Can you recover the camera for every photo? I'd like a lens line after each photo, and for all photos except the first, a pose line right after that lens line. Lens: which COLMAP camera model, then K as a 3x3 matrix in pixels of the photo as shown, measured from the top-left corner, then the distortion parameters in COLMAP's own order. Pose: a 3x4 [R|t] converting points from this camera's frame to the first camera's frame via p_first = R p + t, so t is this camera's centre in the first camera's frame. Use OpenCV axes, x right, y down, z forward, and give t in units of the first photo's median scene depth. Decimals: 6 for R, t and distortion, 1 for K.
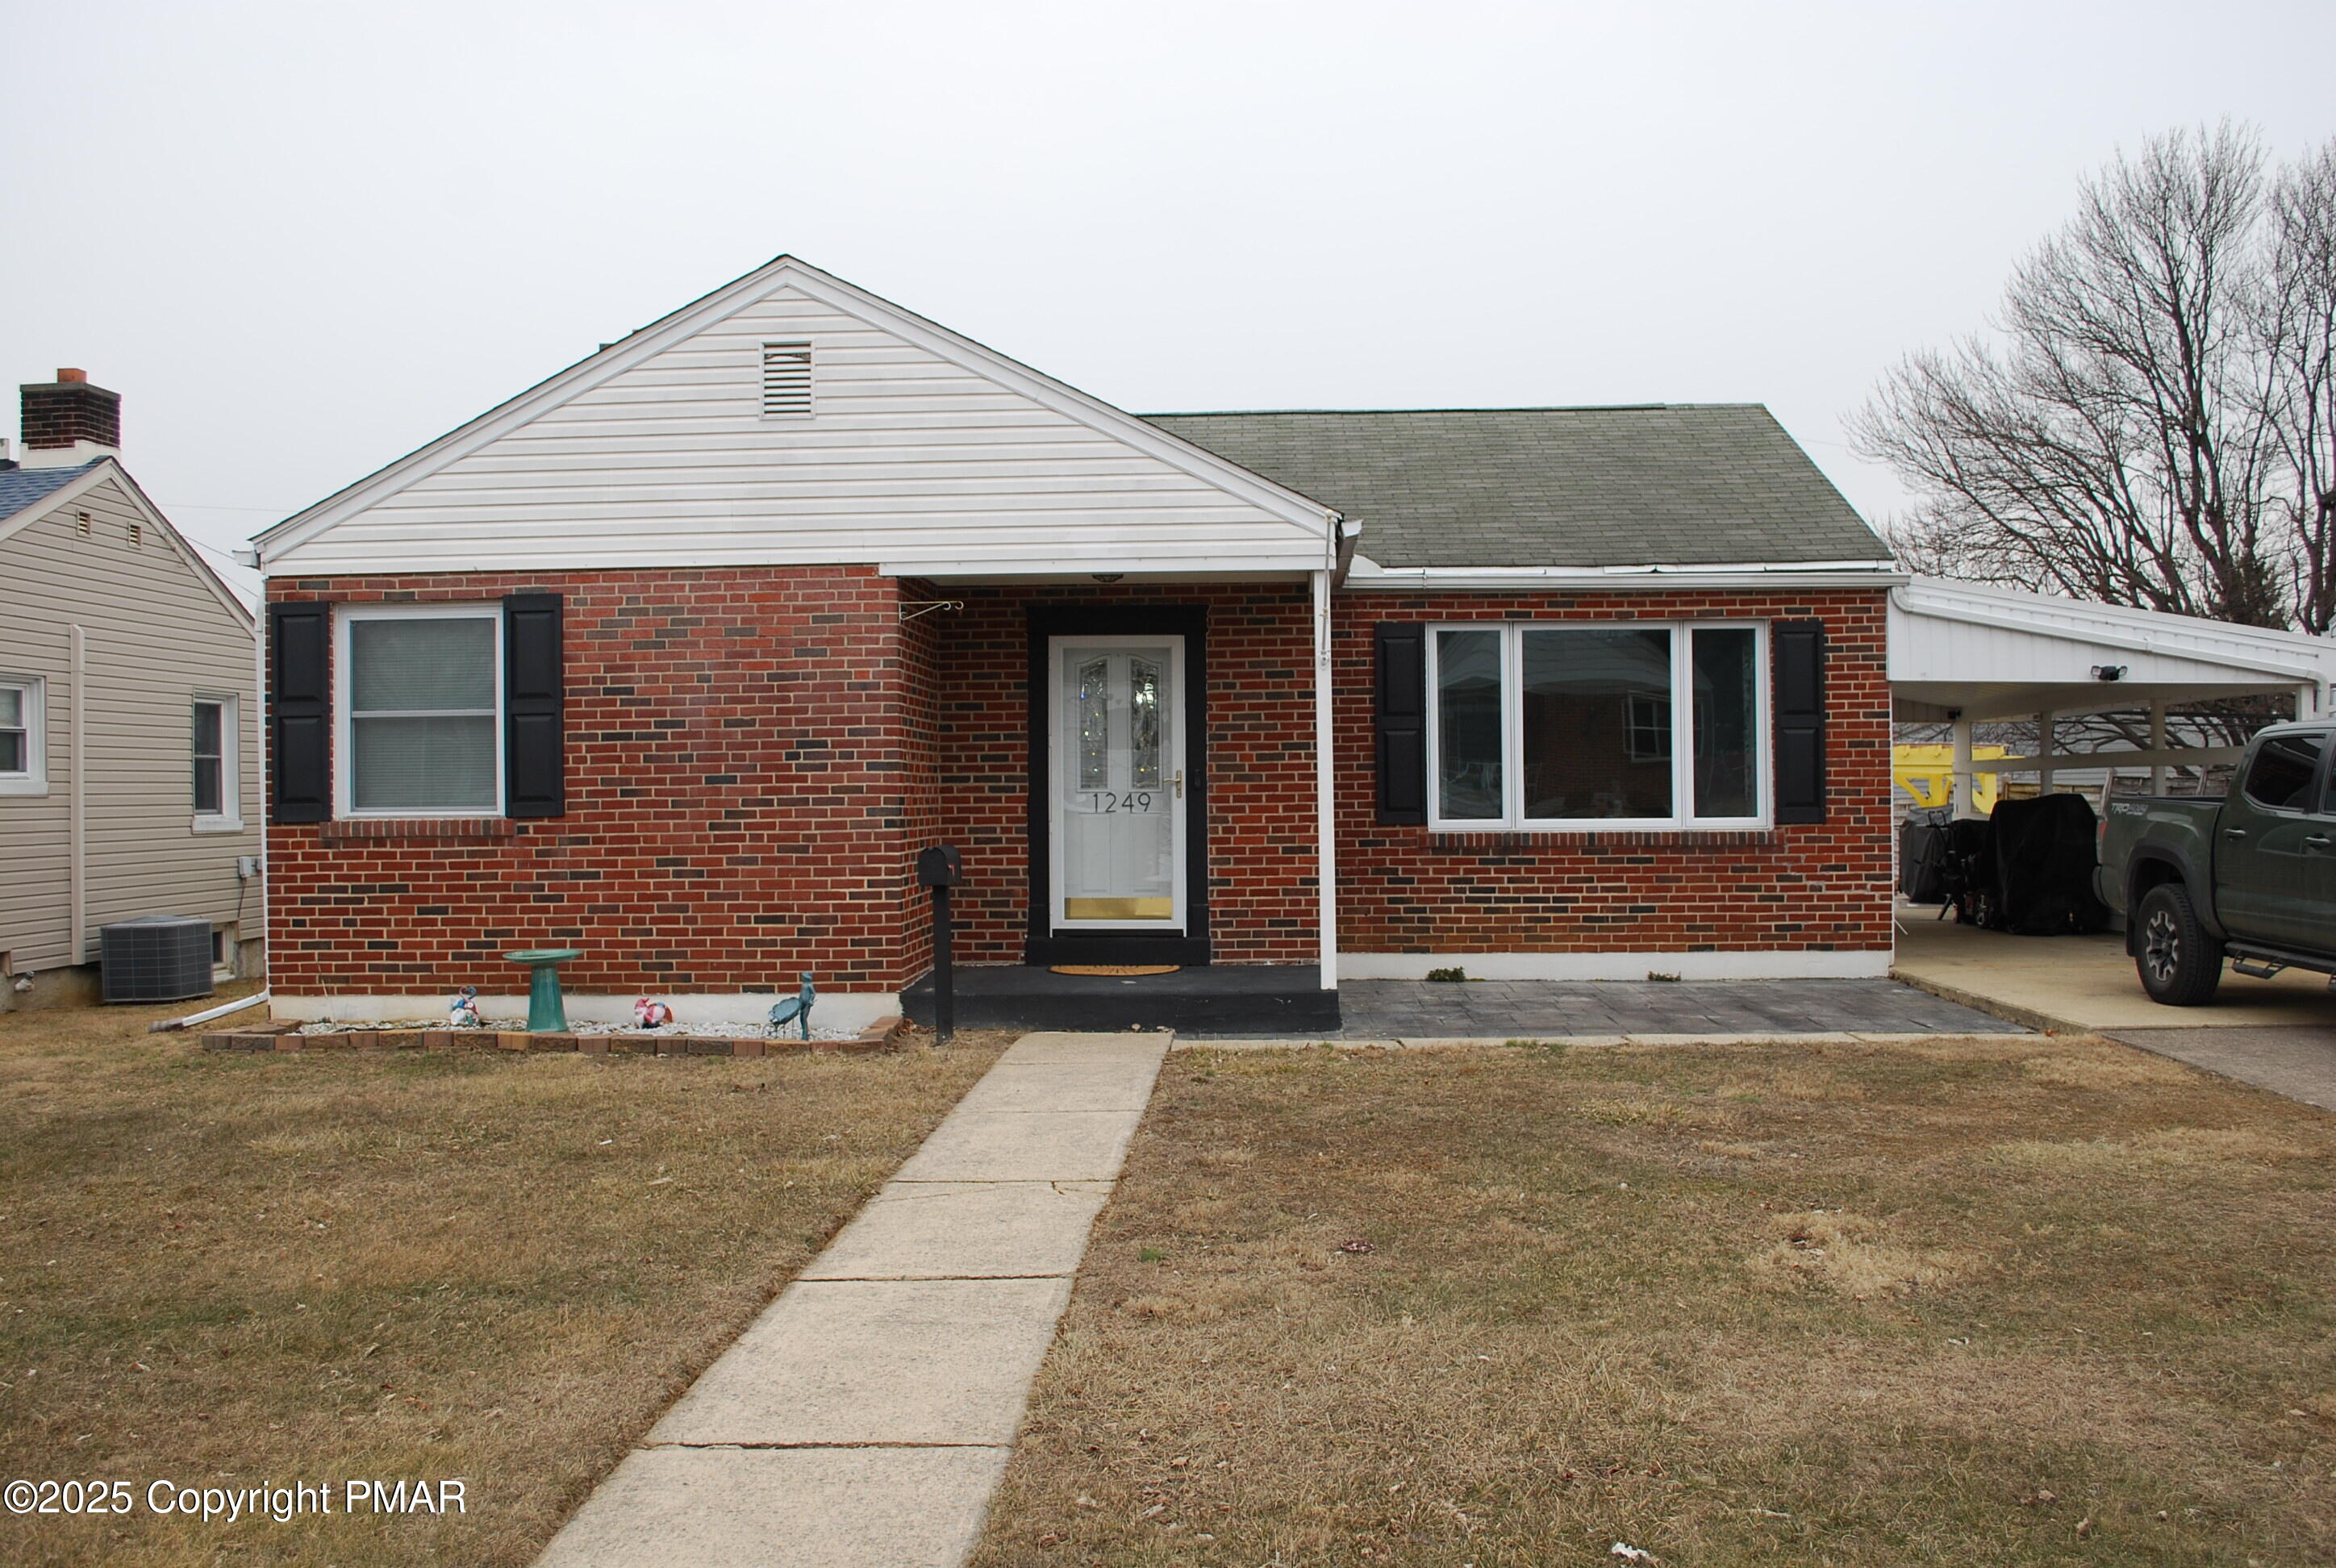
lens RADIAL K [[2004.8, 0, 1181.5], [0, 2004.8, 789.8], [0, 0, 1]] dist [-0.072789, -0.001799]
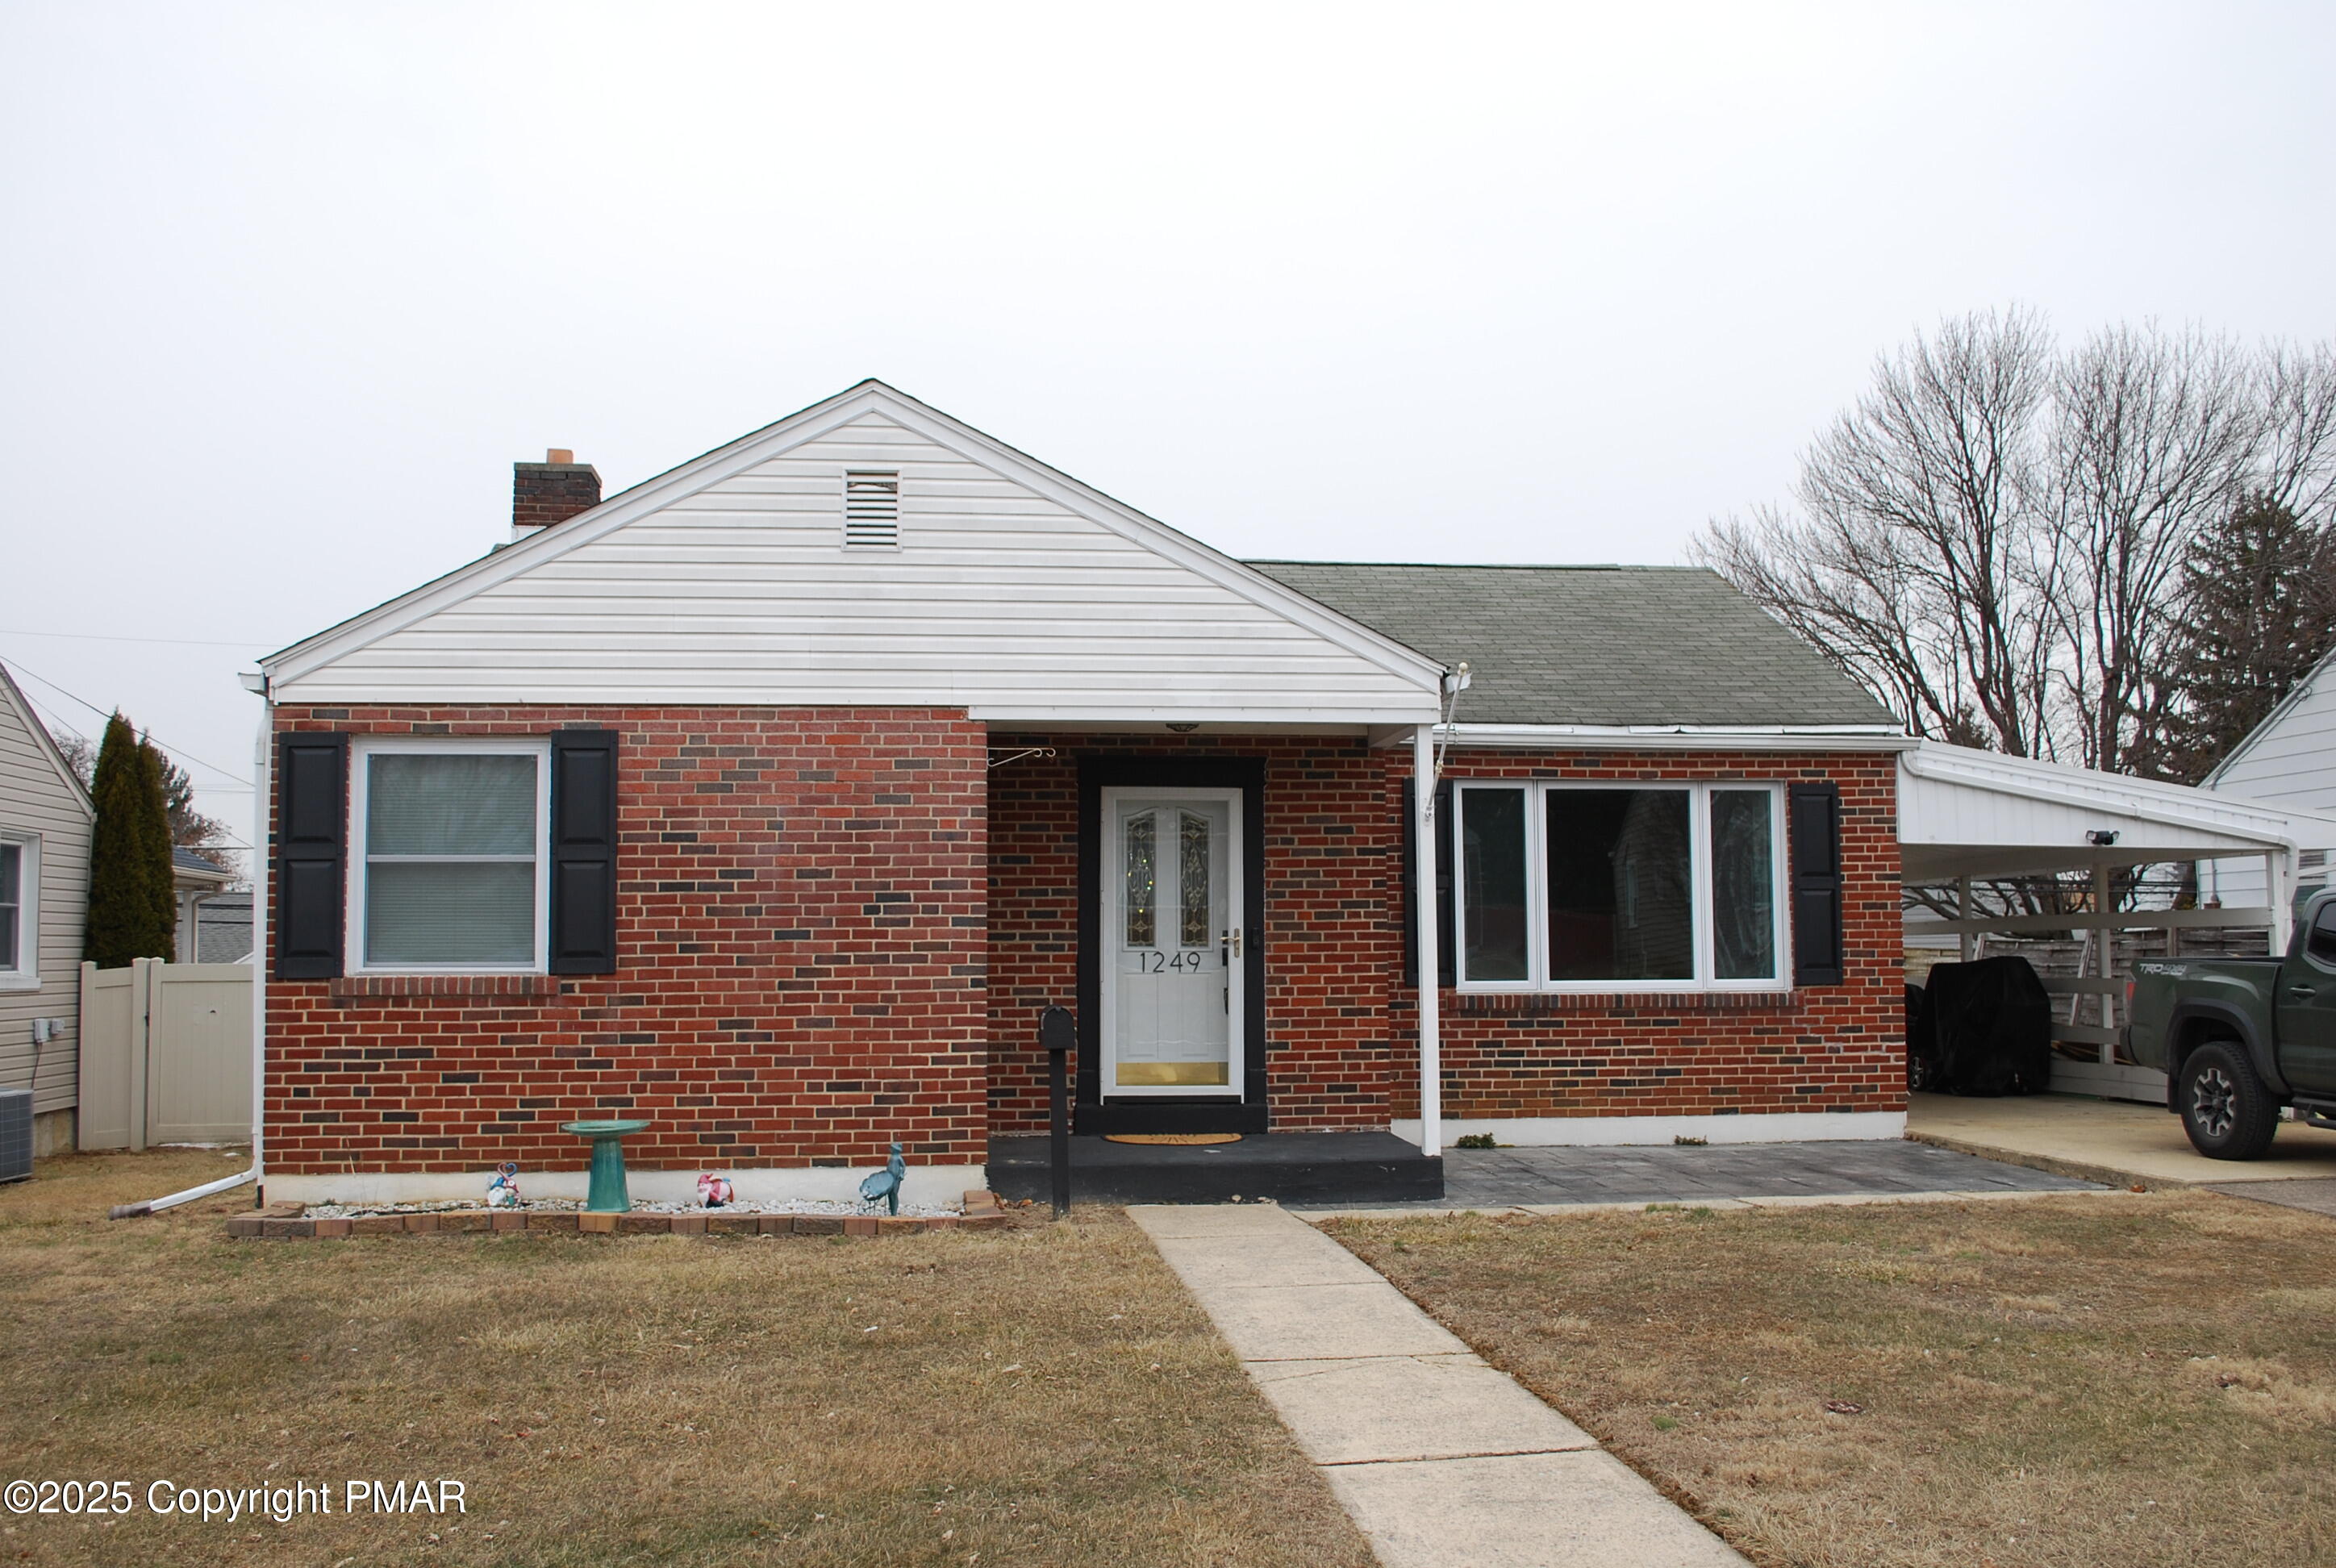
lens RADIAL K [[2102.9, 0, 1182.8], [0, 2102.9, 793.8], [0, 0, 1]] dist [-0.070389, 0.007175]
pose [[0.987568, 0.016186, 0.156354, -0.203786], [-0.004162, 0.997028, -0.076927, 0.003841], [-0.157134, 0.075320, 0.984701, 0.010022]]
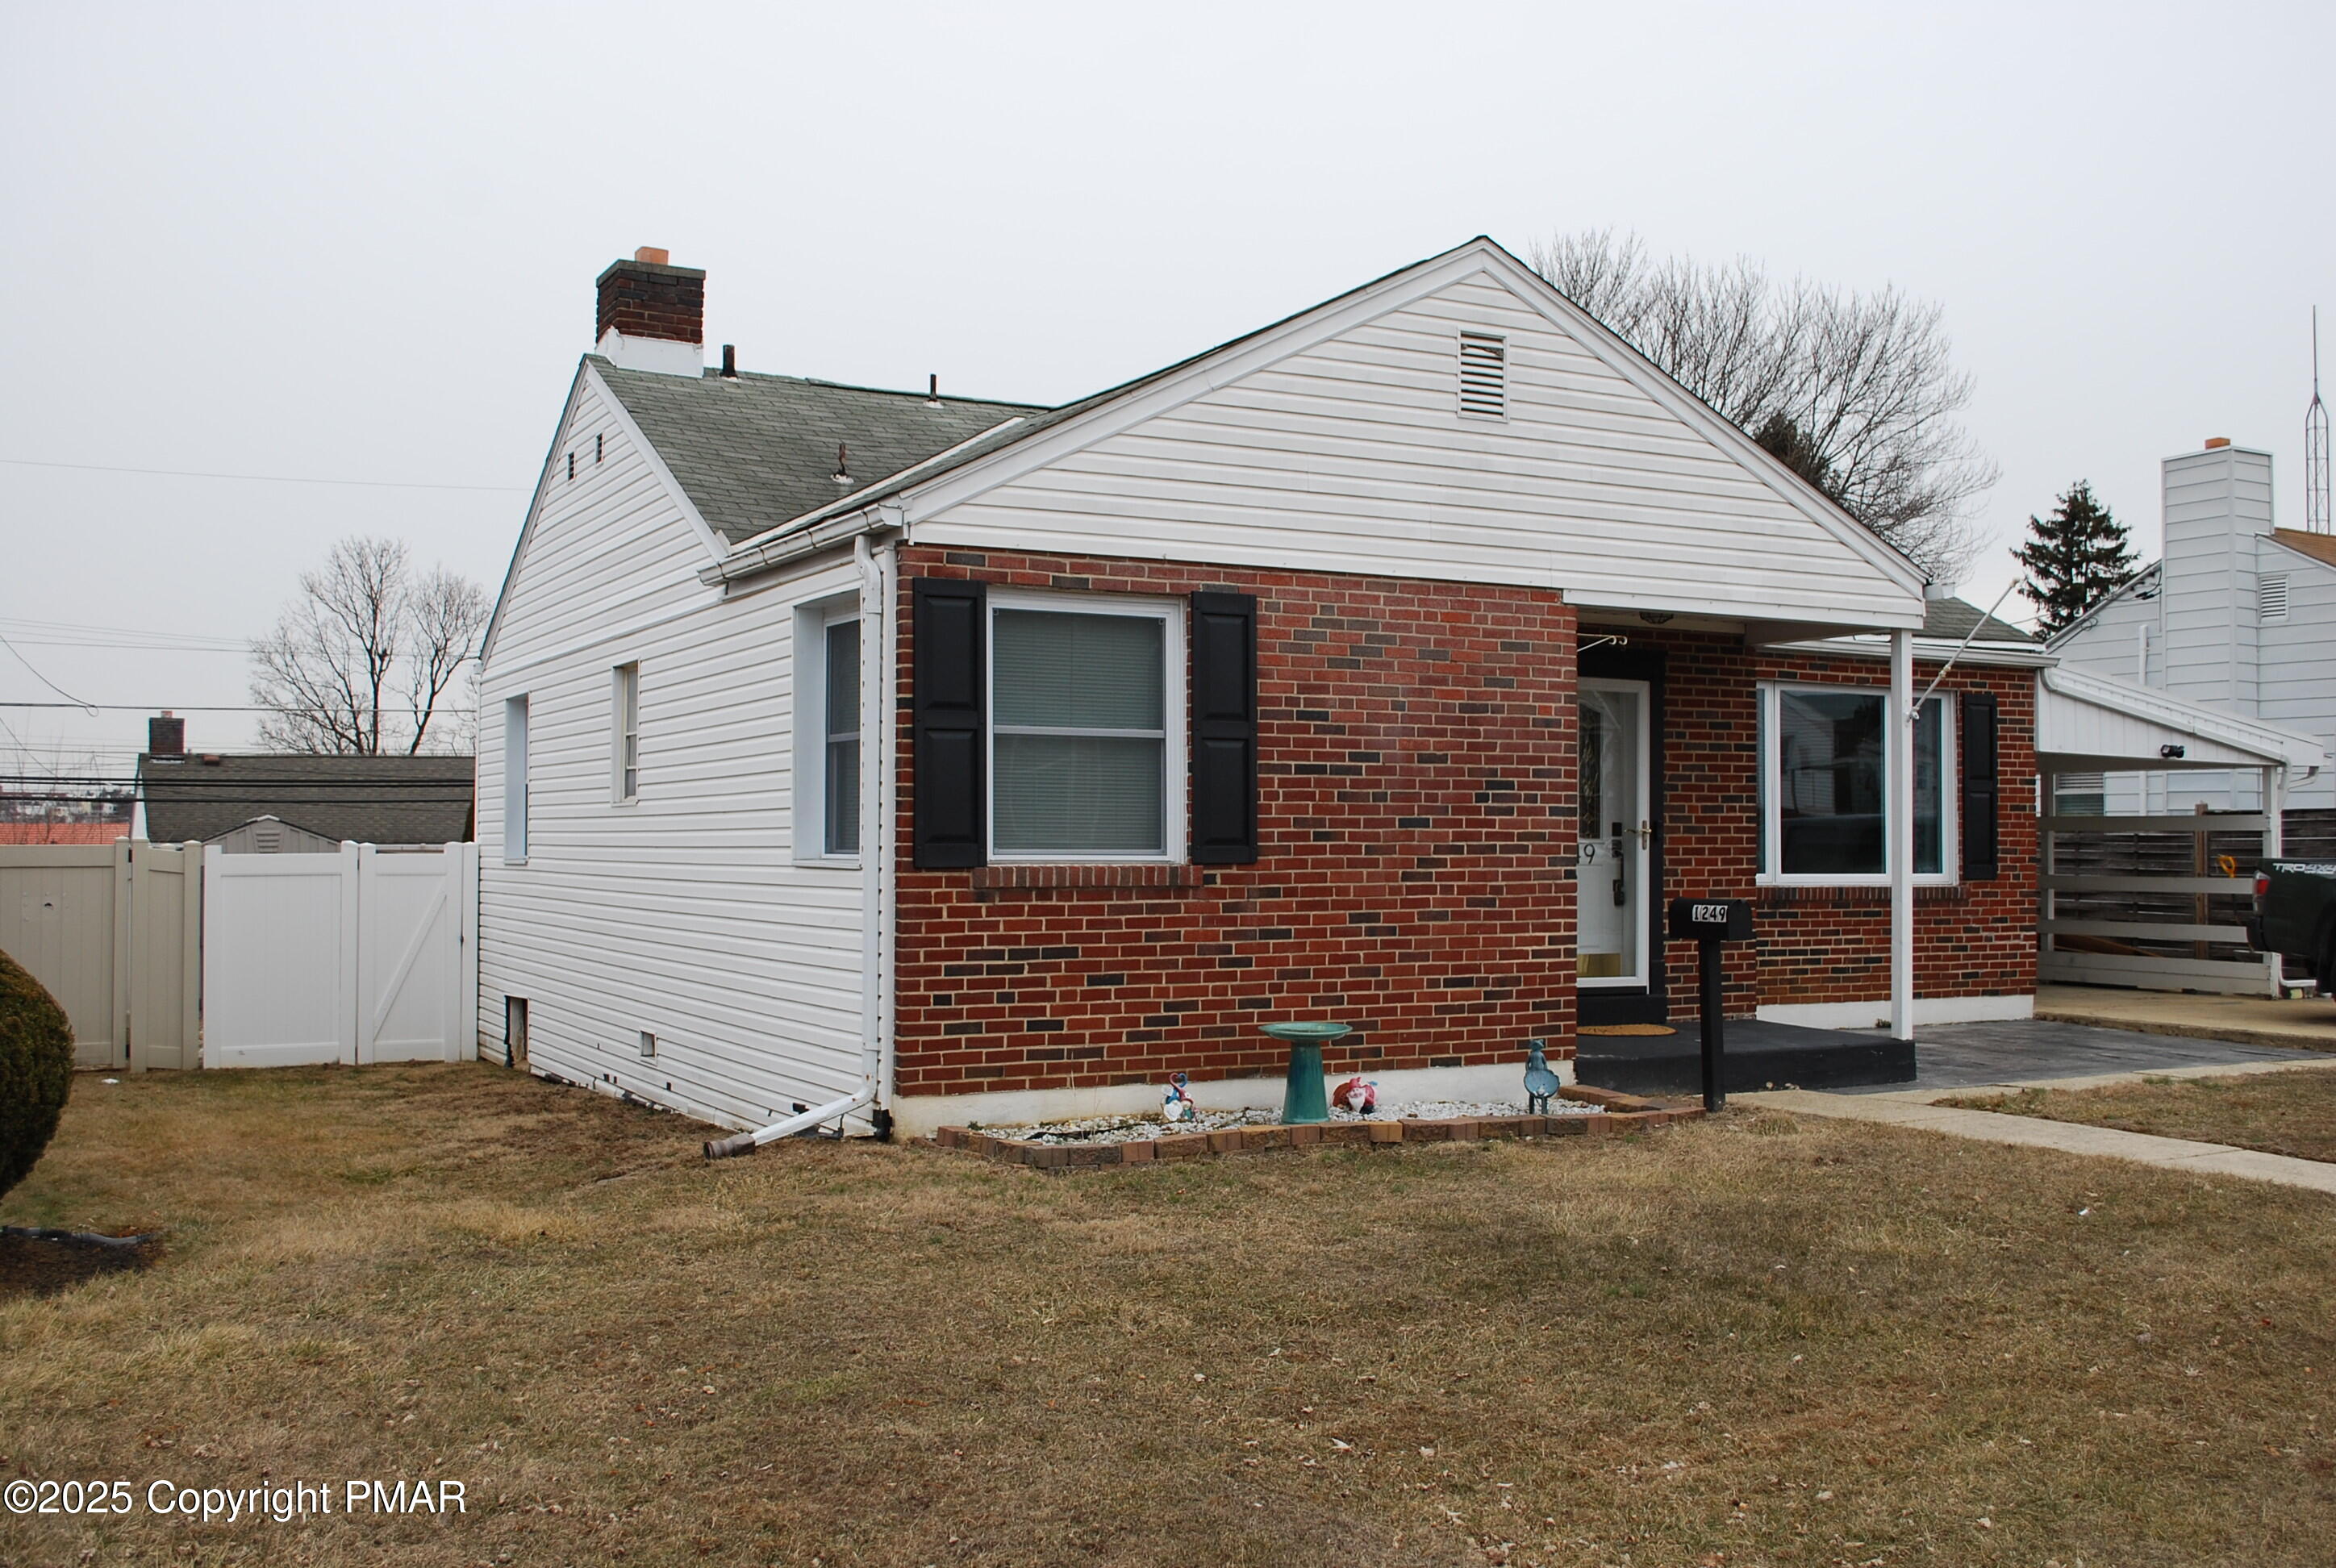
lens RADIAL K [[2205.0, 0, 1186.4], [0, 2205.0, 788.1], [0, 0, 1]] dist [-0.055425, 0.000000]
pose [[0.864295, 0.026839, 0.502269, -0.795135], [-0.014599, 0.999493, -0.028287, 0.008497], [-0.502774, 0.017115, 0.864249, 0.217166]]
